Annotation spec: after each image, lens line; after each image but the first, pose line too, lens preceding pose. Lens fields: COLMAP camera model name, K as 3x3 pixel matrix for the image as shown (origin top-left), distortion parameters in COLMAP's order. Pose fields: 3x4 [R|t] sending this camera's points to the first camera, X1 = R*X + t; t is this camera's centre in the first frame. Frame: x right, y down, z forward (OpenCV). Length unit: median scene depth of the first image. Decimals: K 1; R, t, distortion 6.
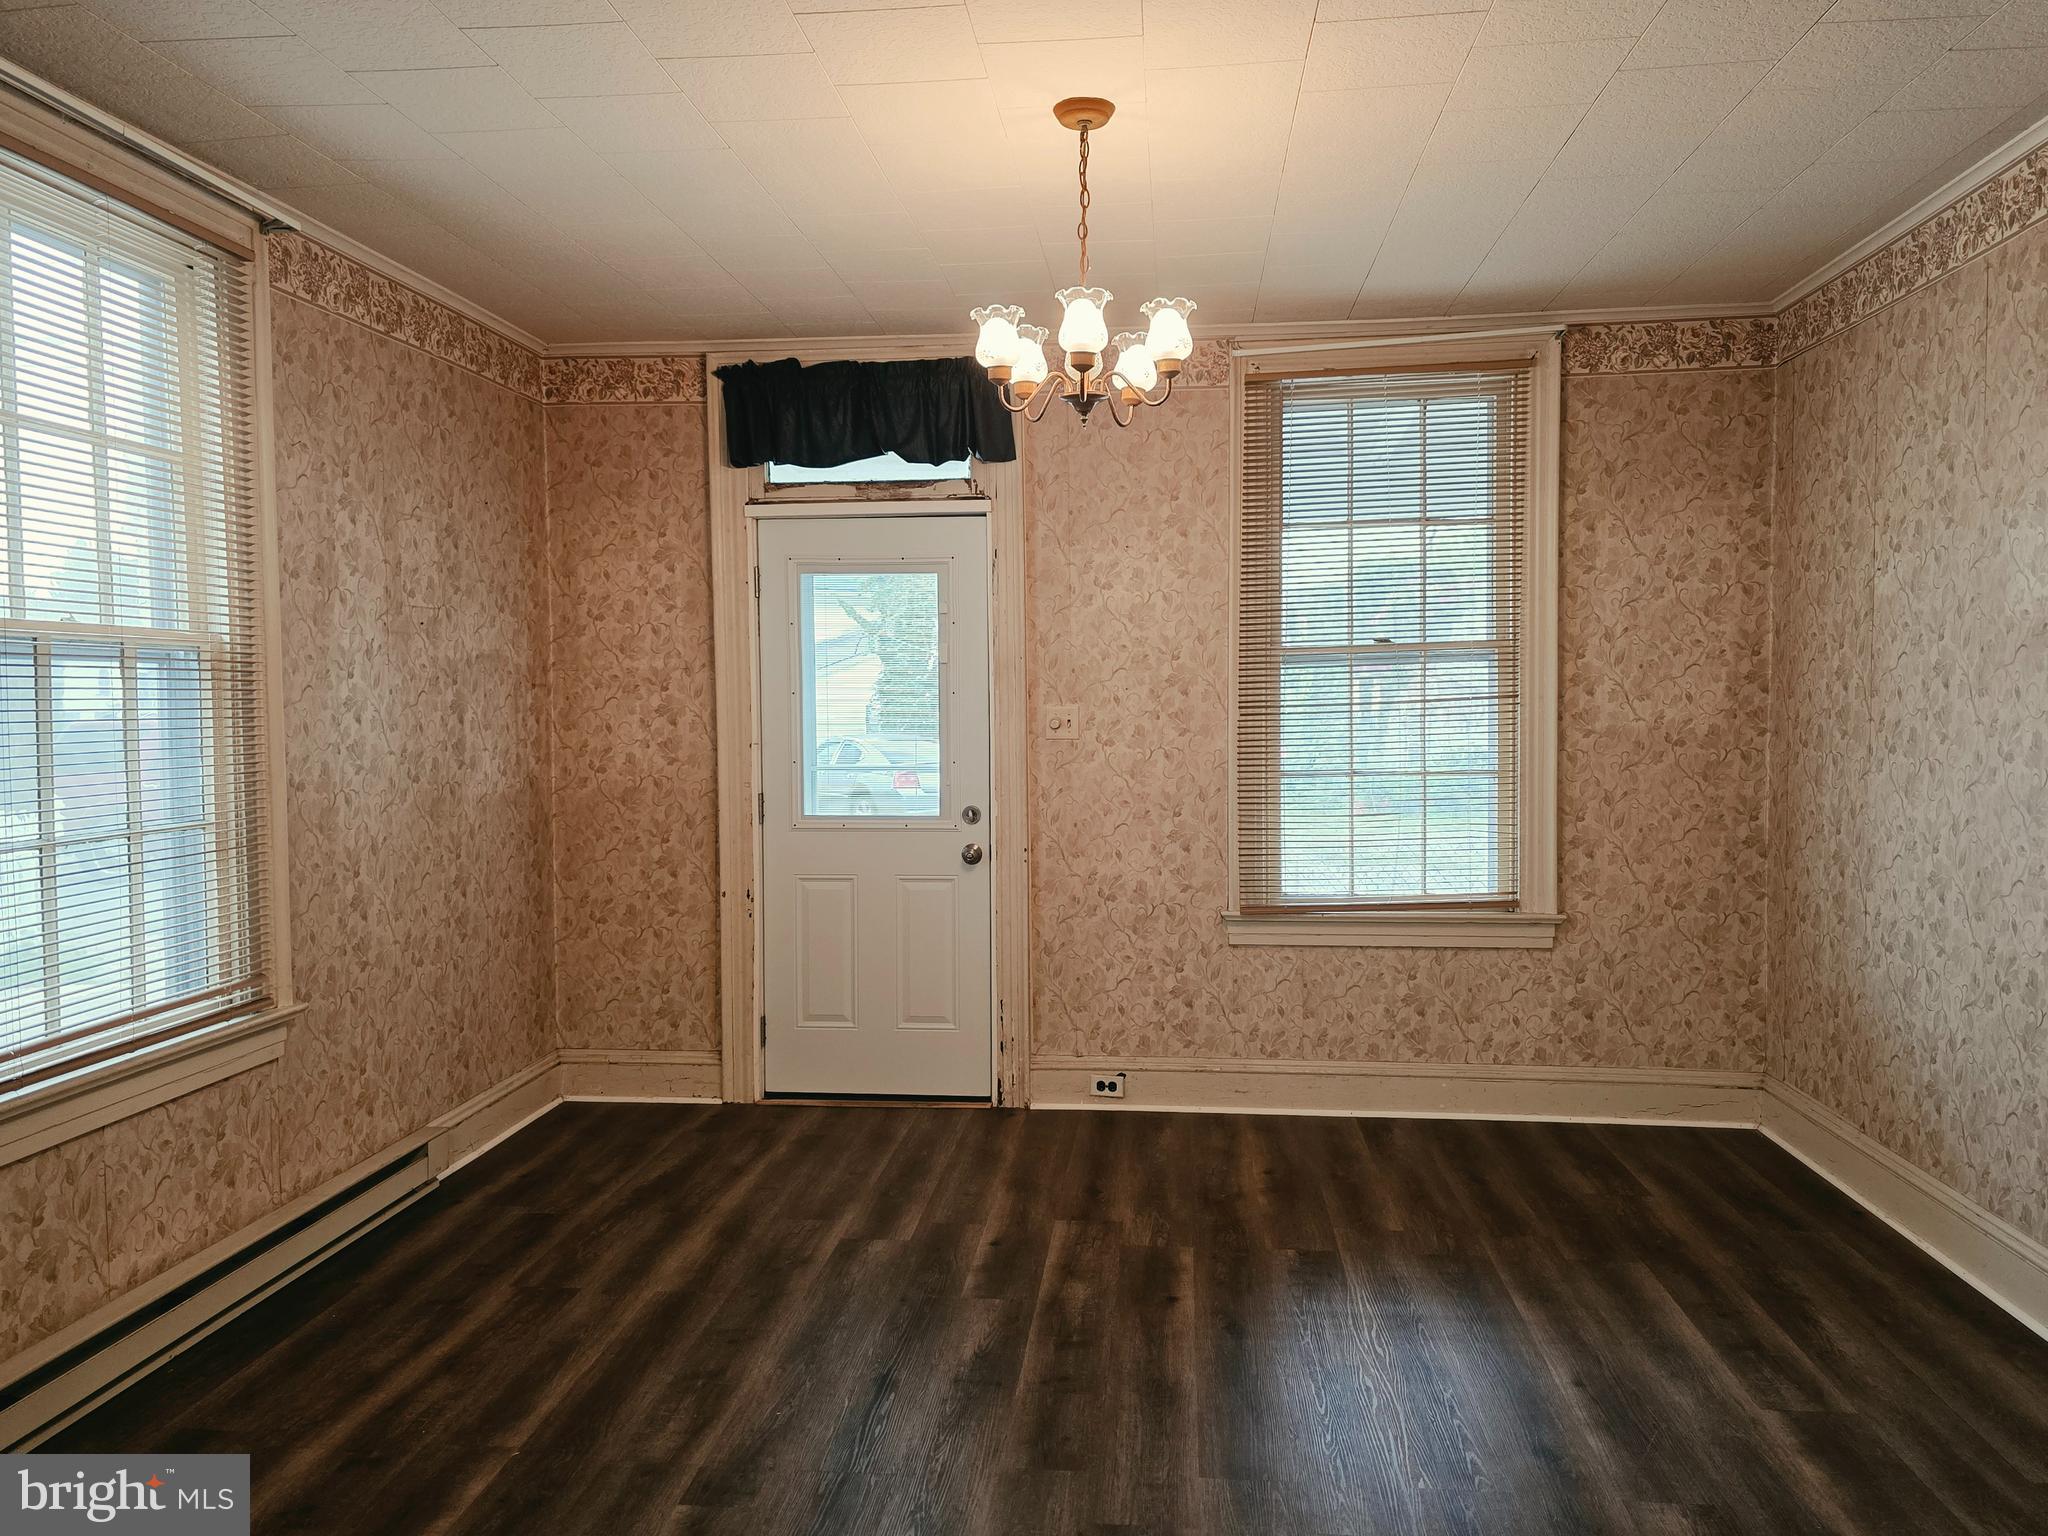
lens RADIAL K [[1449.1, 0, 1034.9], [0, 1449.1, 758.5], [0, 0, 1]] dist [0.099715, -0.108674]
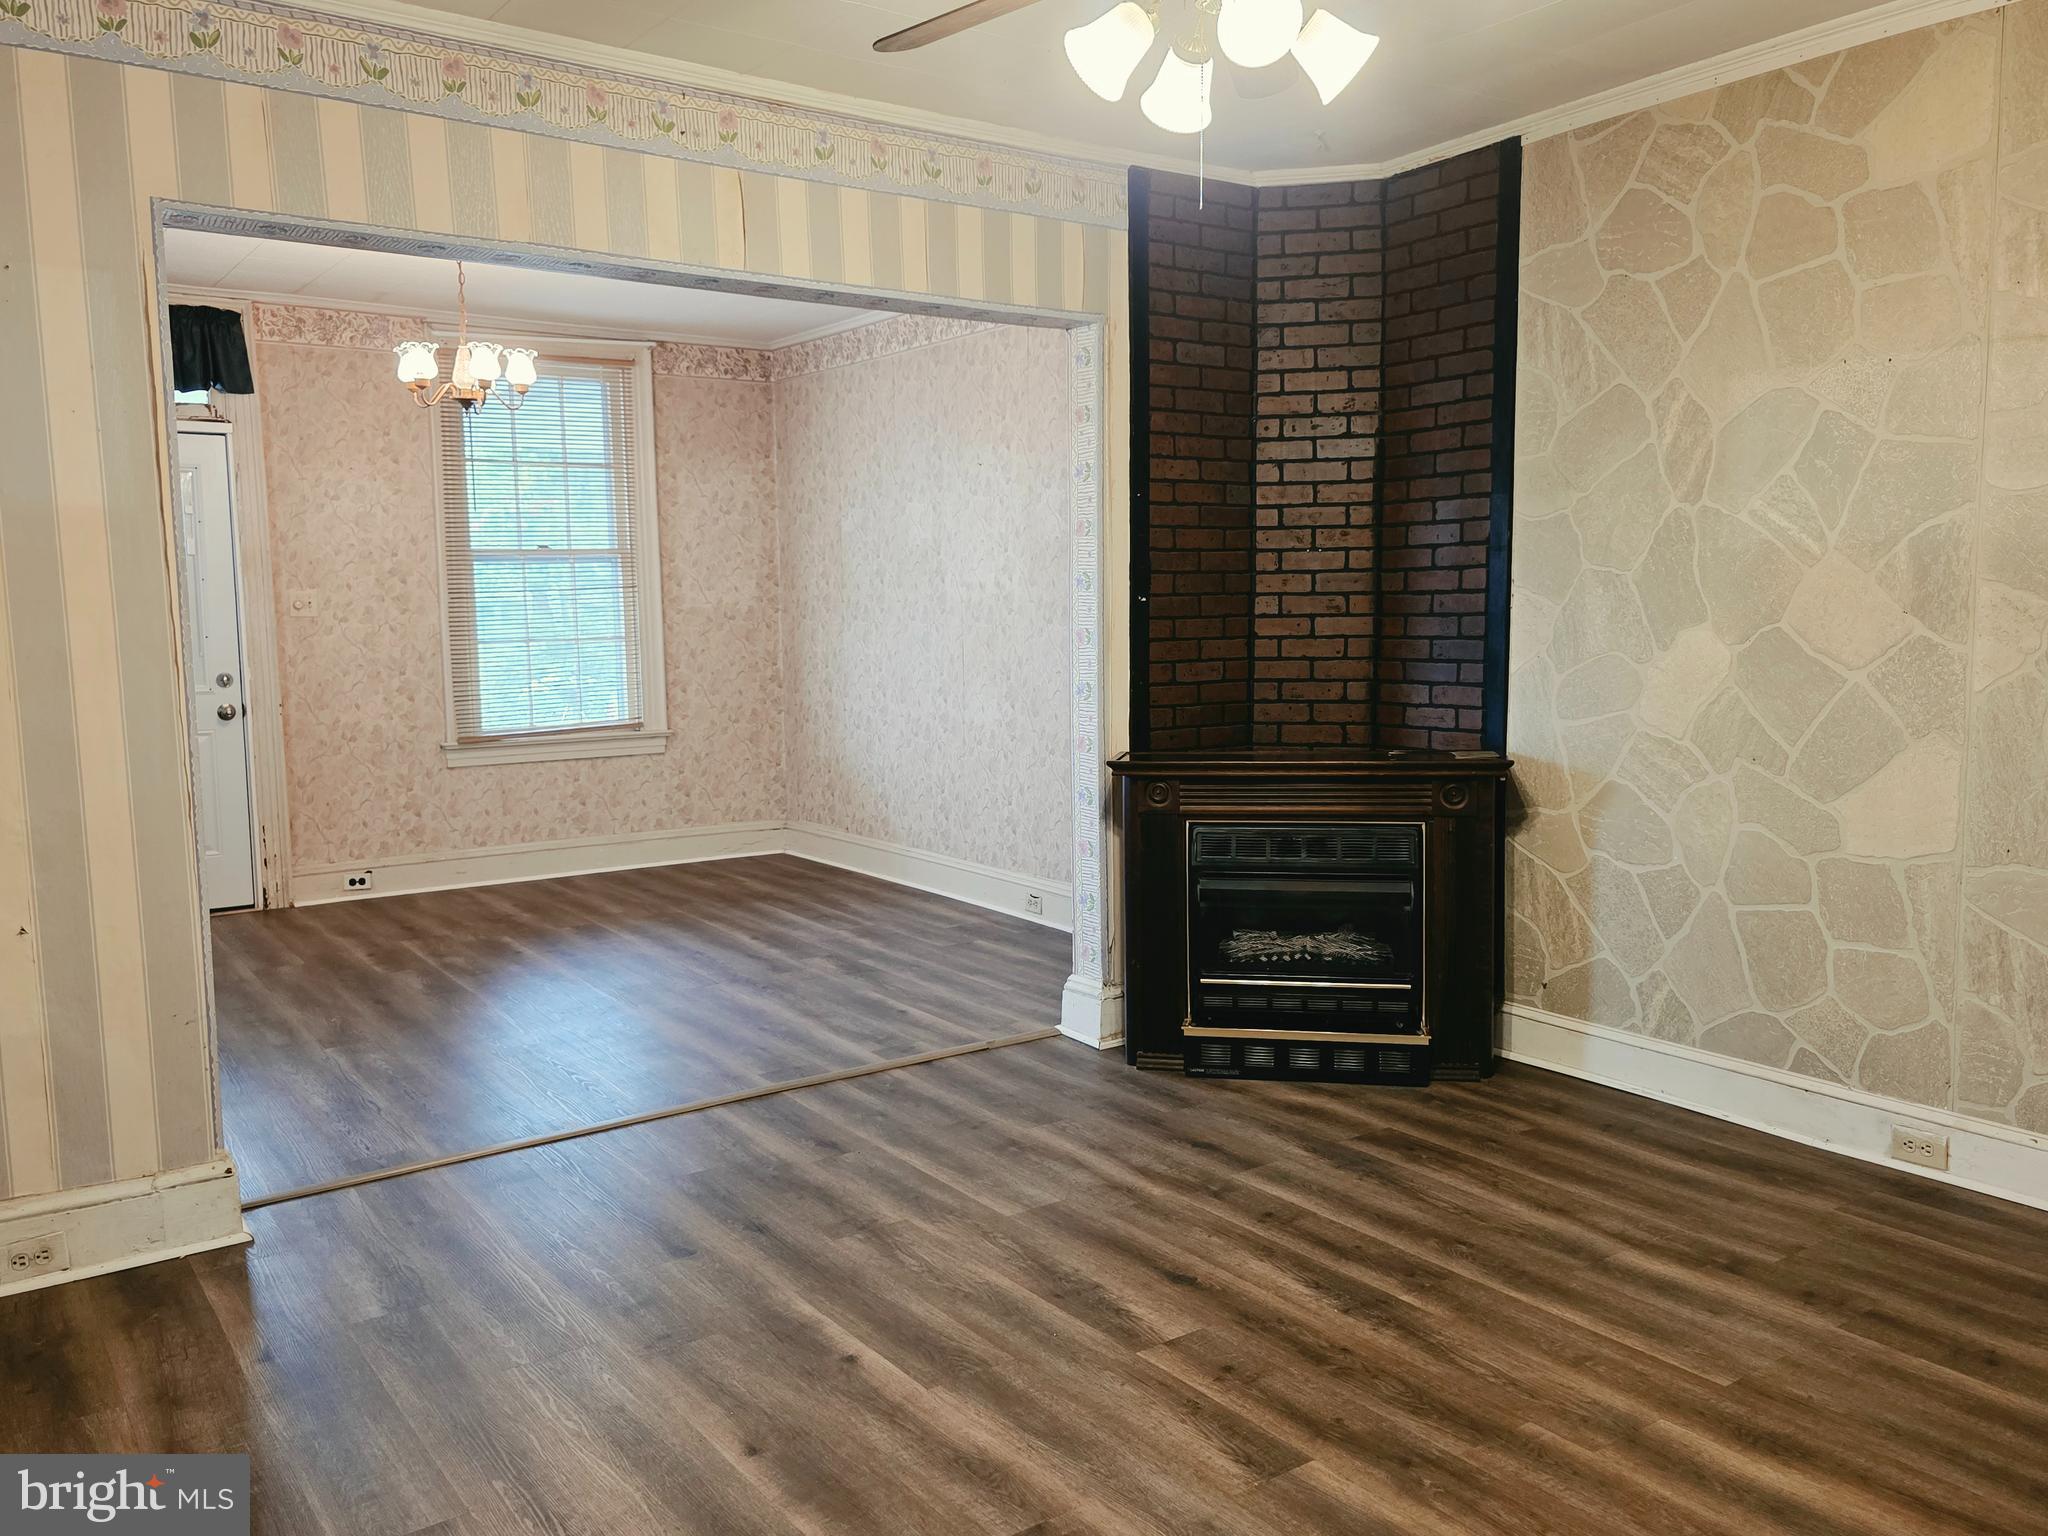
lens RADIAL K [[1572.1, 0, 1024.0], [0, 1572.1, 768.0], [0, 0, 1]] dist [0.113901, -0.162701]
pose [[0.758648, -0.069305, 0.647804, -0.424829], [0.028434, 0.996901, 0.073354, 0.033996], [-0.650880, -0.037230, 0.758267, -0.488025]]
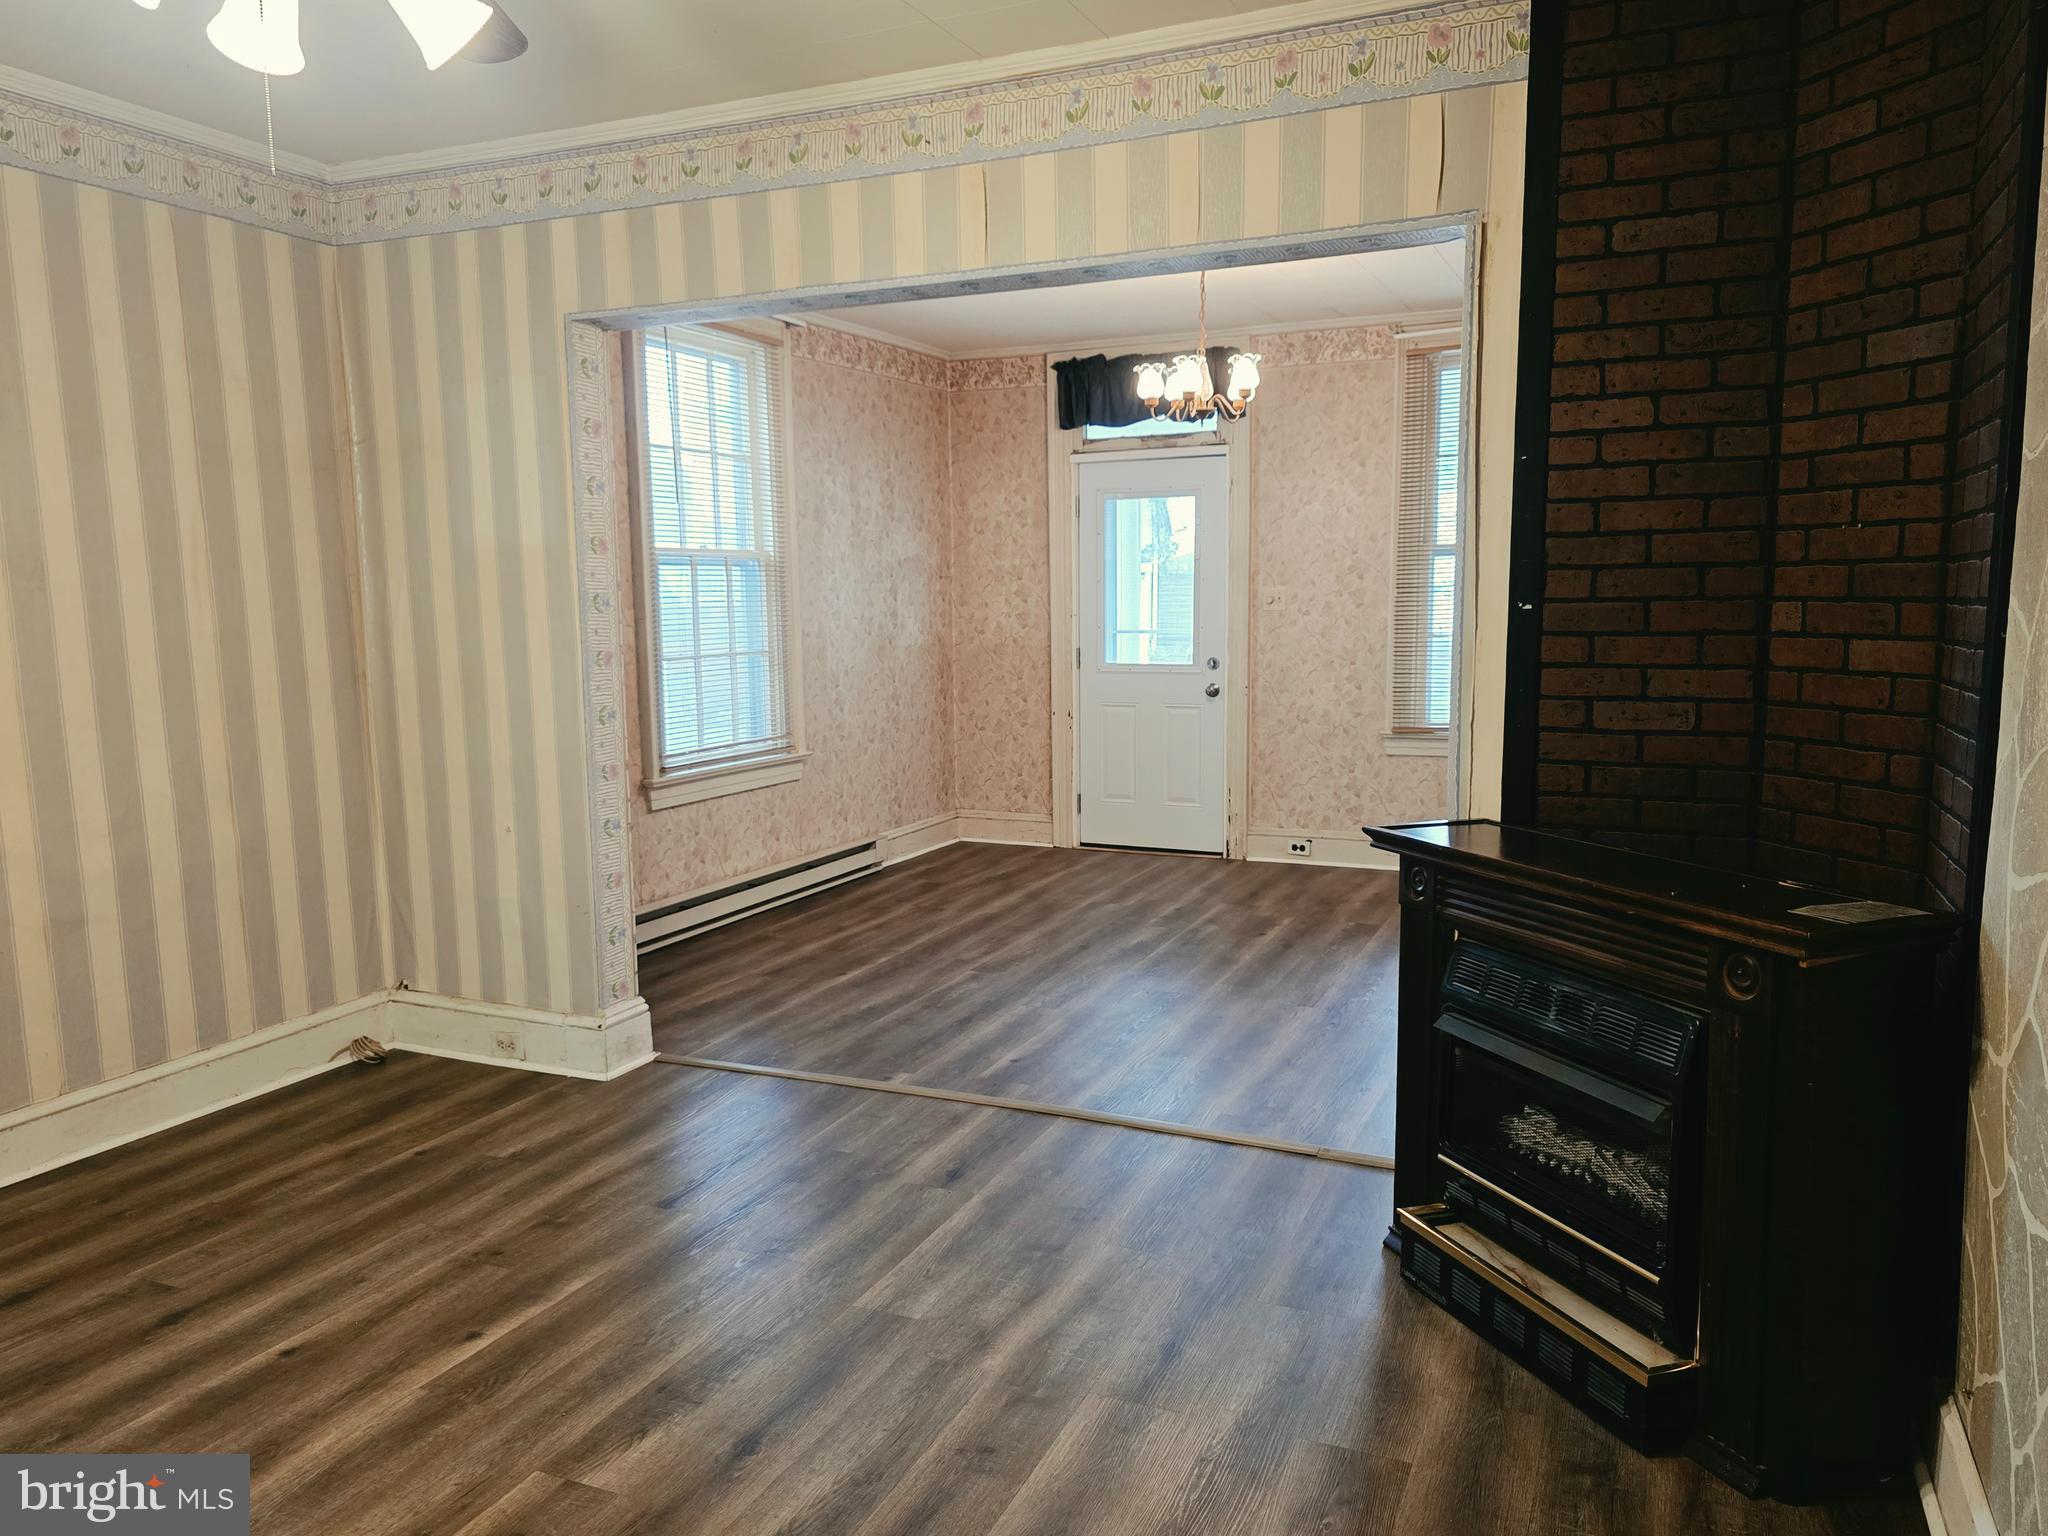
lens RADIAL K [[1435.8, 0, 1028.4], [0, 1435.8, 777.9], [0, 0, 1]] dist [0.115564, -0.144848]
pose [[0.949056, 0.036624, -0.312971, 0.245814], [-0.007680, 0.995616, 0.093217, 0.020529], [0.315013, -0.086065, 0.945177, -0.464504]]
